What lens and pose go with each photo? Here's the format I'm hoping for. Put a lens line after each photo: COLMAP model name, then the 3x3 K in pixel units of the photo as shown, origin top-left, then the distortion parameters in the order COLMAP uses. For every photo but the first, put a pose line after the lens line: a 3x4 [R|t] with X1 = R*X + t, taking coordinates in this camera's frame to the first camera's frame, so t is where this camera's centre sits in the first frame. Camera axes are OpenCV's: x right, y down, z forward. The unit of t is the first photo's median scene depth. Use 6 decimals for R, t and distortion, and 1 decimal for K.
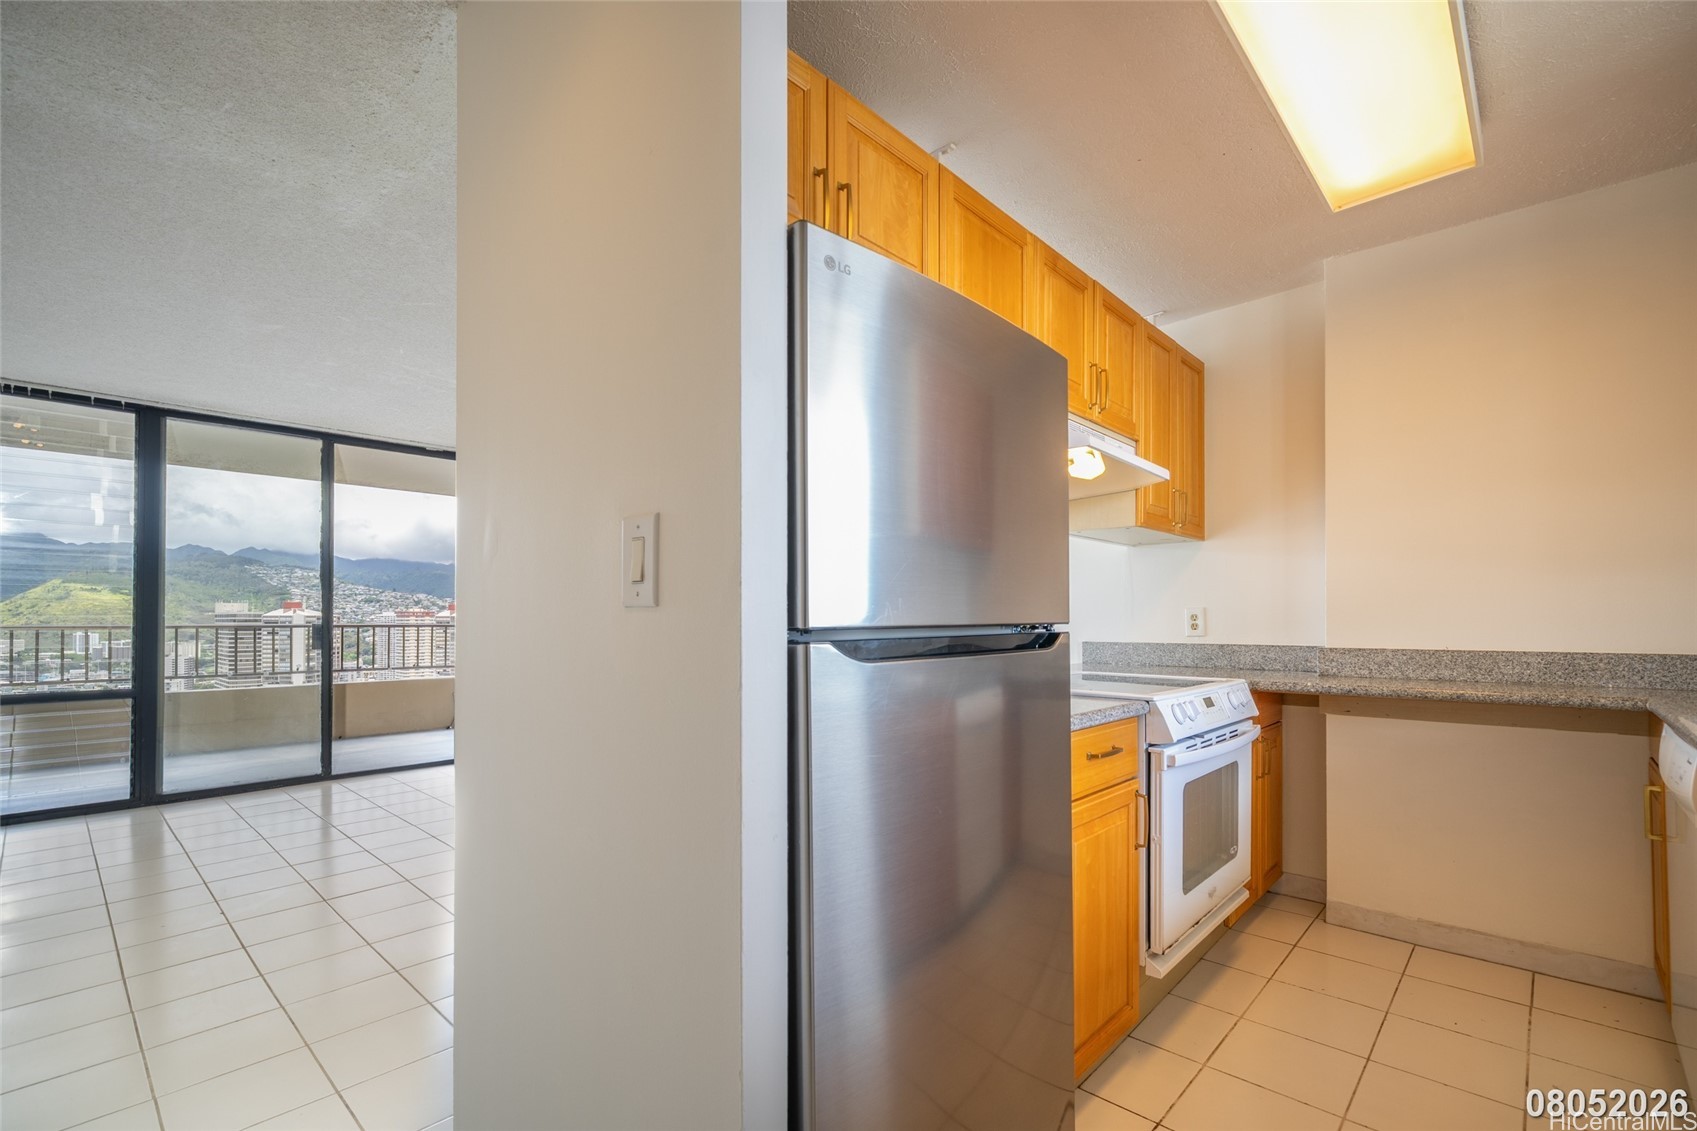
lens RADIAL K [[752.9, 0, 837.3], [0, 752.9, 612.9], [0, 0, 1]] dist [-0.005725, 0.000334]
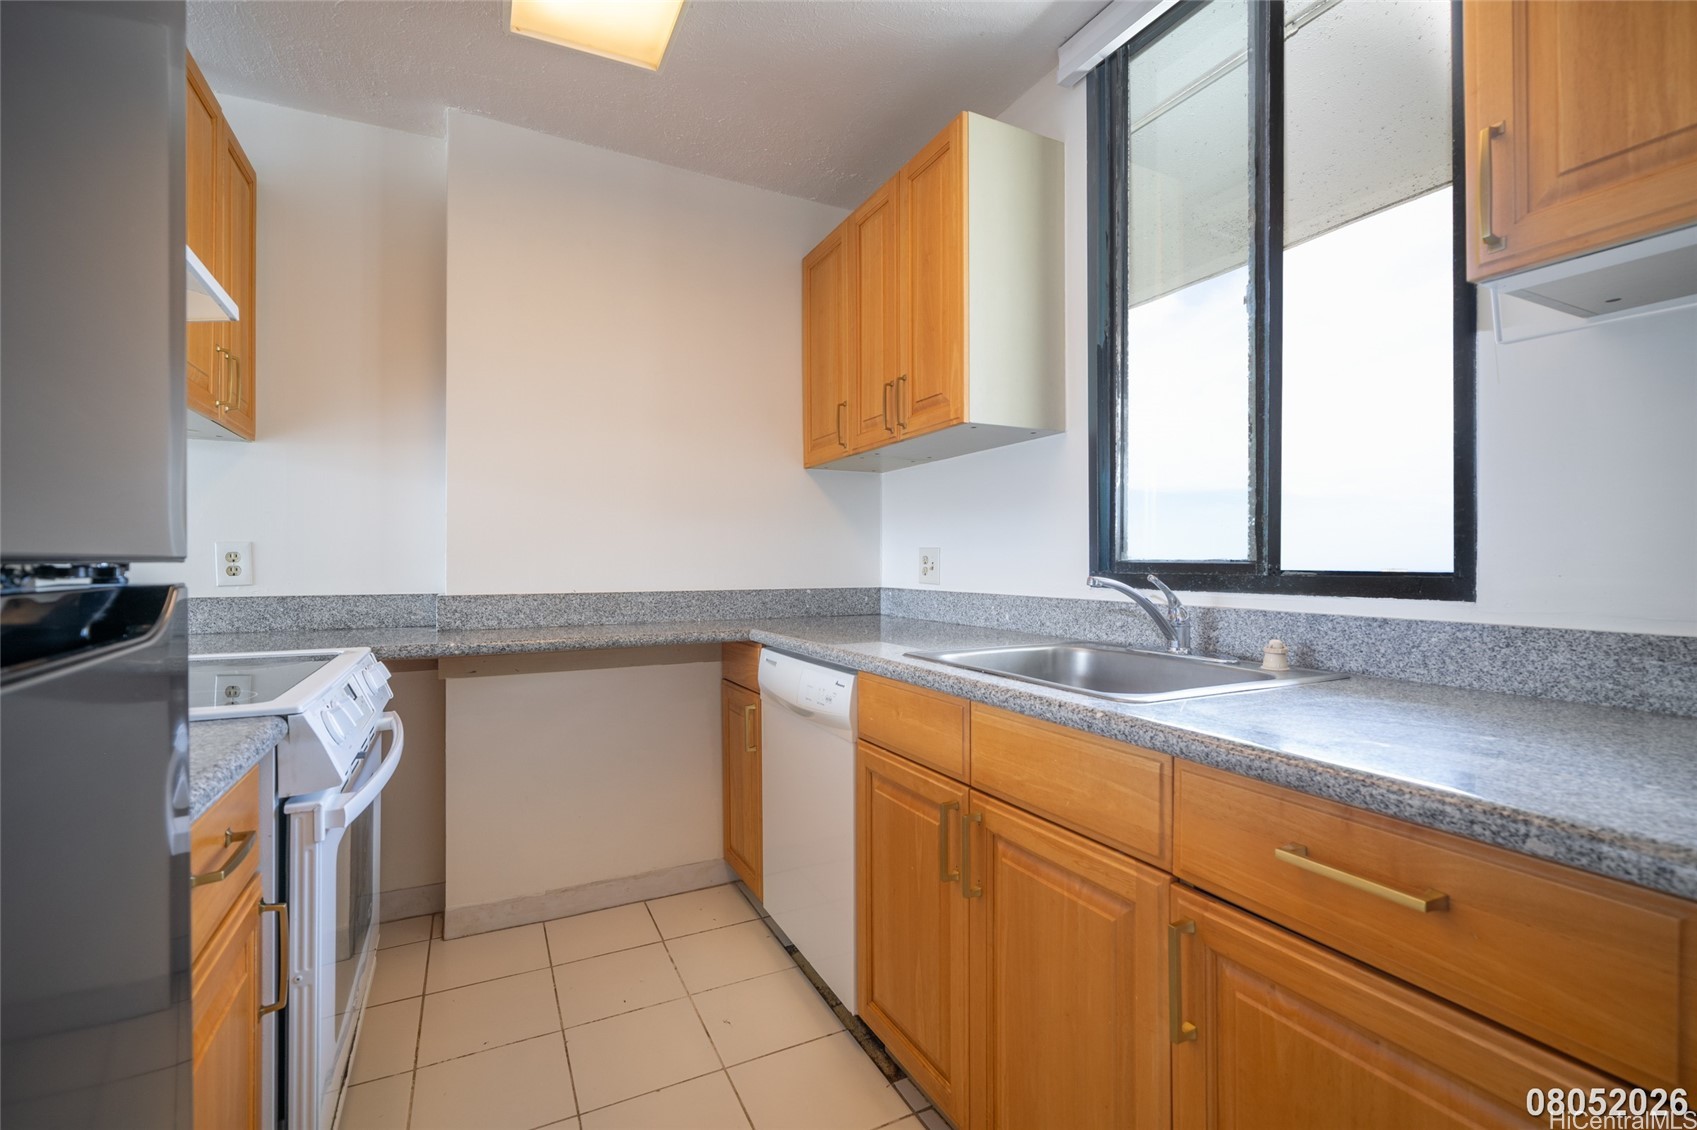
lens RADIAL K [[752.9, 0, 876.7], [0, 752.9, 565.0], [0, 0, 1]] dist [-0.005725, 0.000334]
pose [[0.317456, -0.001985, 0.948271, 0.046297], [-0.008023, 0.999956, 0.004780, 0.007363], [-0.948239, -0.009126, 0.317427, 0.358001]]
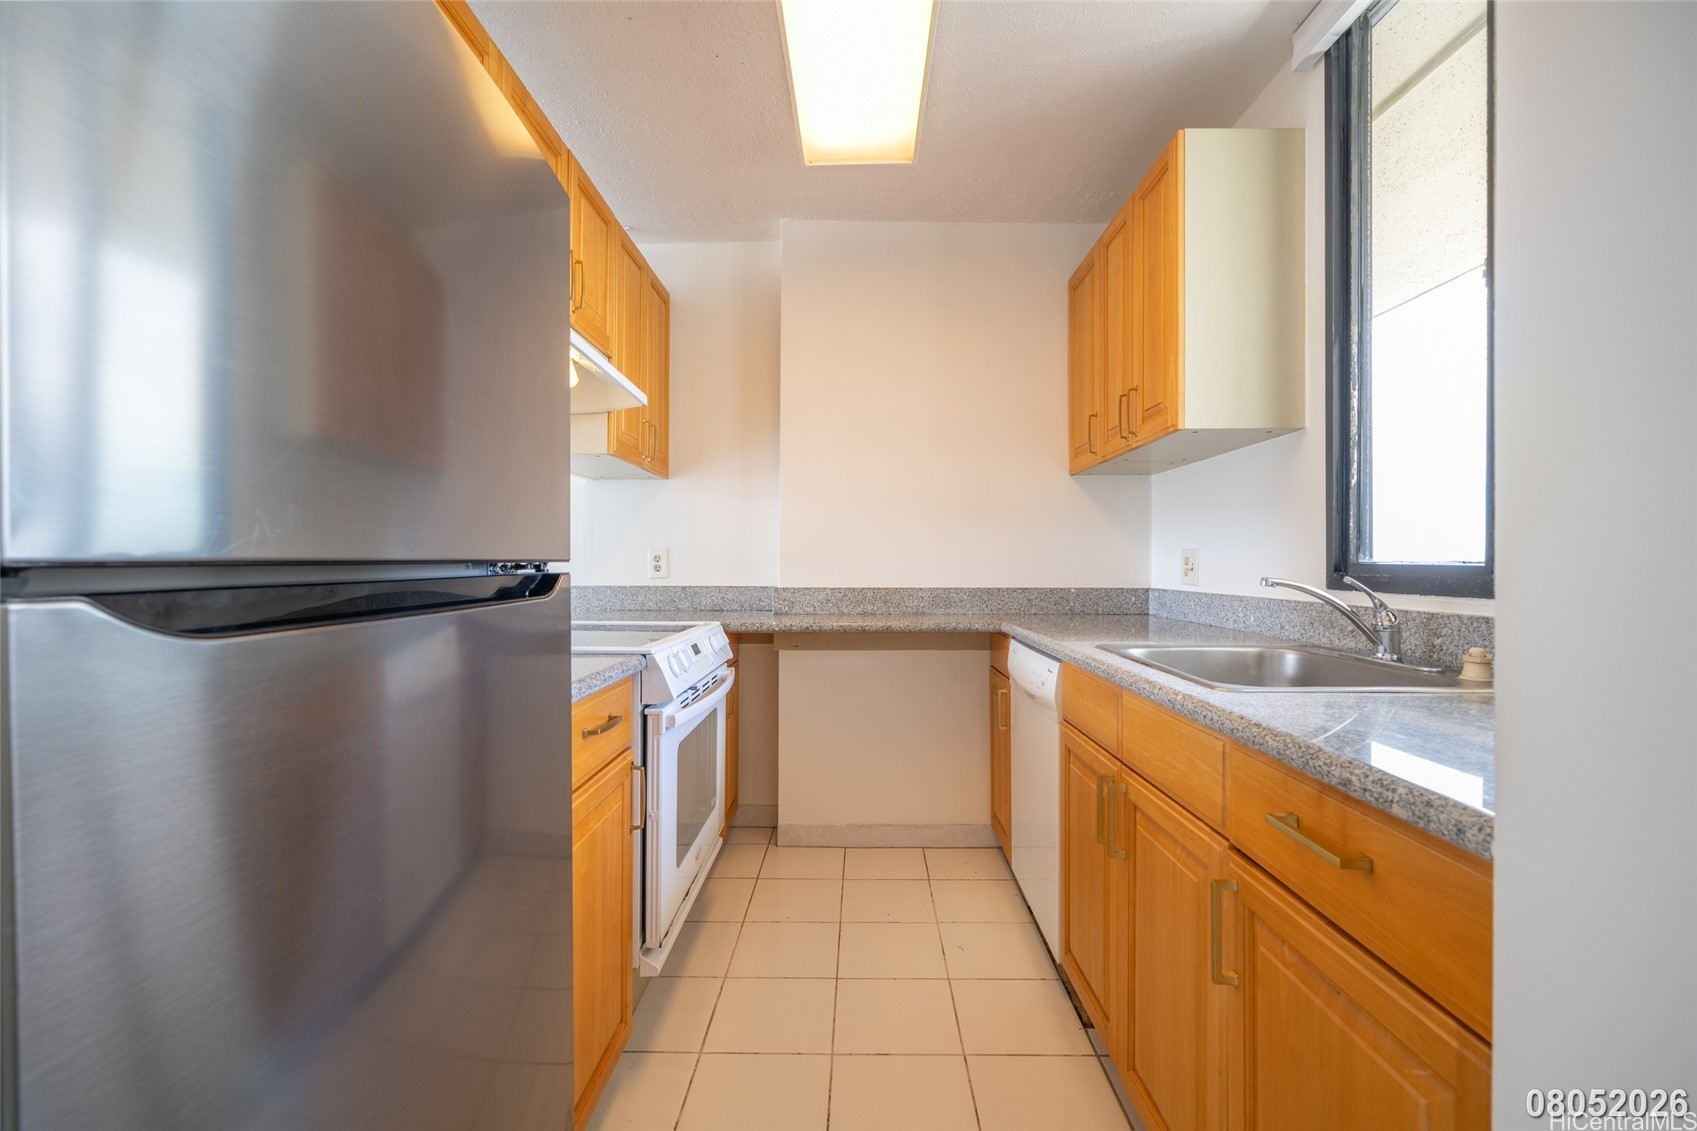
lens RADIAL K [[752.9, 0, 858.2], [0, 752.9, 567.2], [0, 0, 1]] dist [-0.005725, 0.000334]
pose [[0.729997, -0.000809, 0.683450, 0.008637], [-0.008858, 0.999904, 0.010645, 0.006157], [-0.683393, -0.013825, 0.729919, 0.171893]]
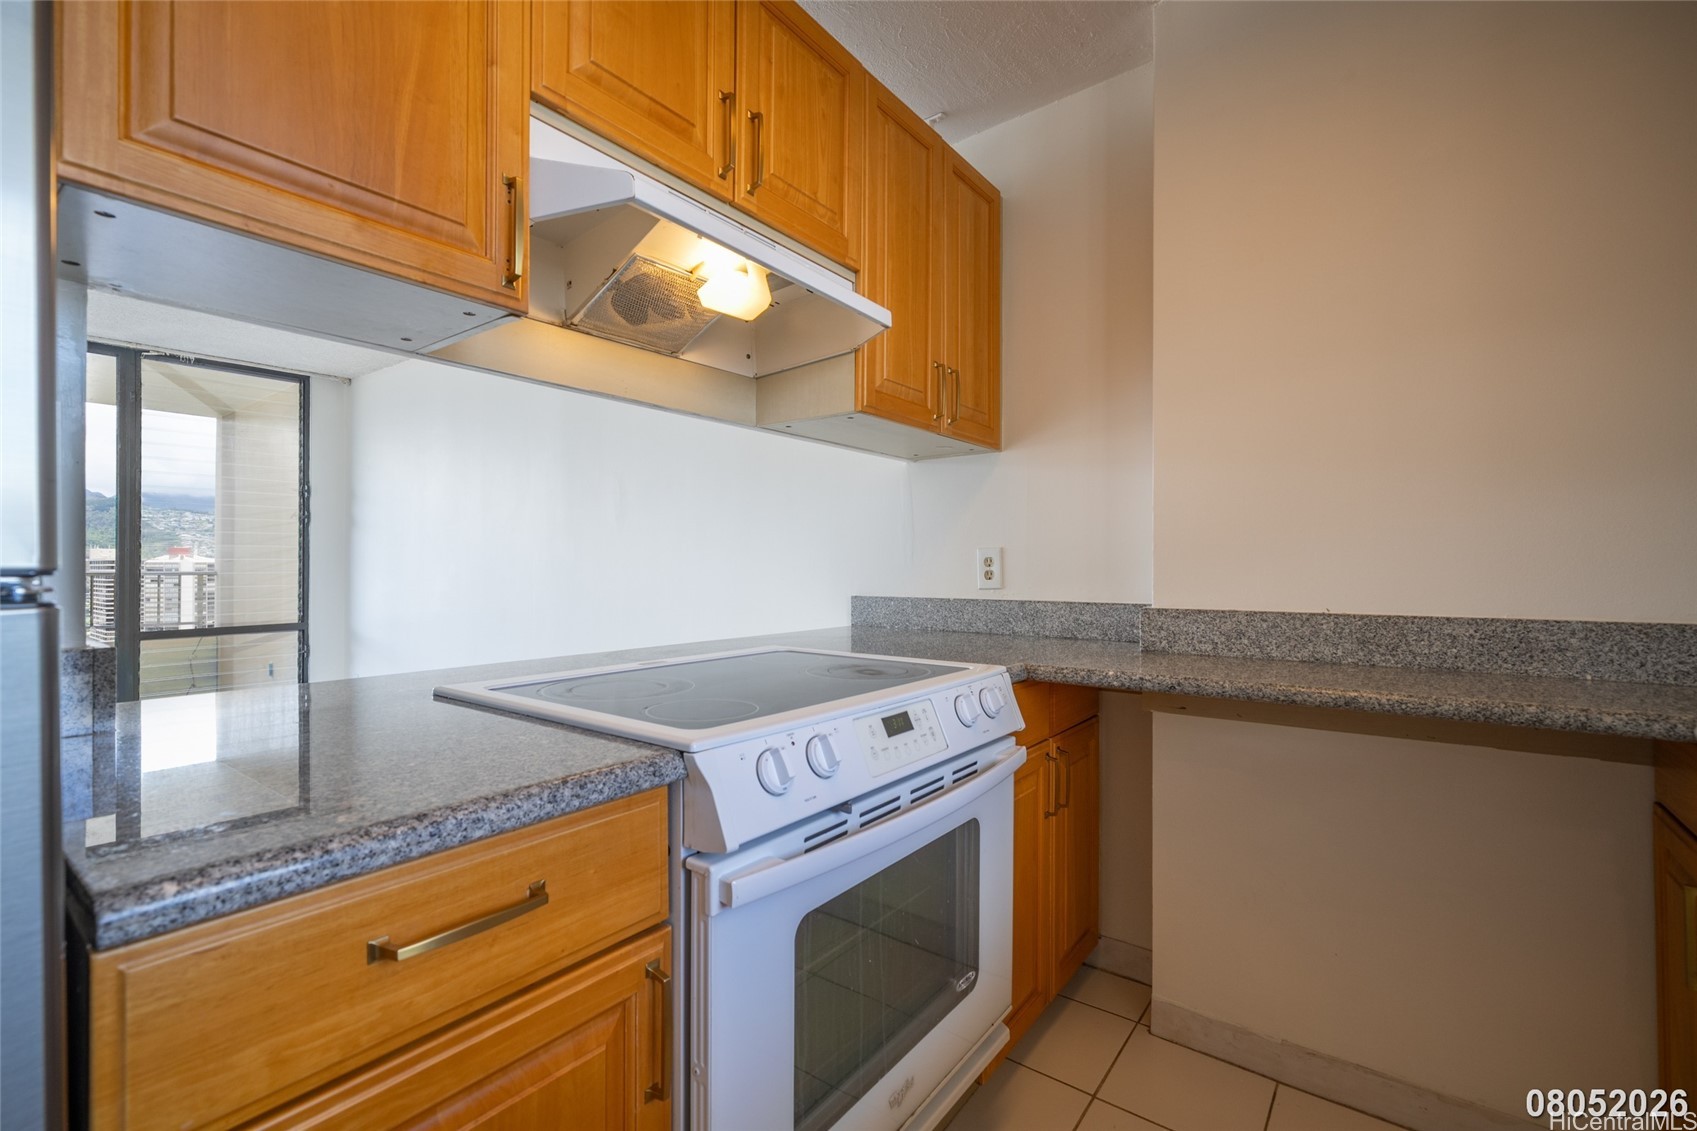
lens RADIAL K [[752.9, 0, 834.0], [0, 752.9, 564.2], [0, 0, 1]] dist [-0.005725, 0.000334]
pose [[0.994573, 0.001013, 0.104031, 0.354469], [-0.001572, 0.999985, 0.005286, 0.006461], [-0.104024, -0.005421, 0.994560, 0.440271]]
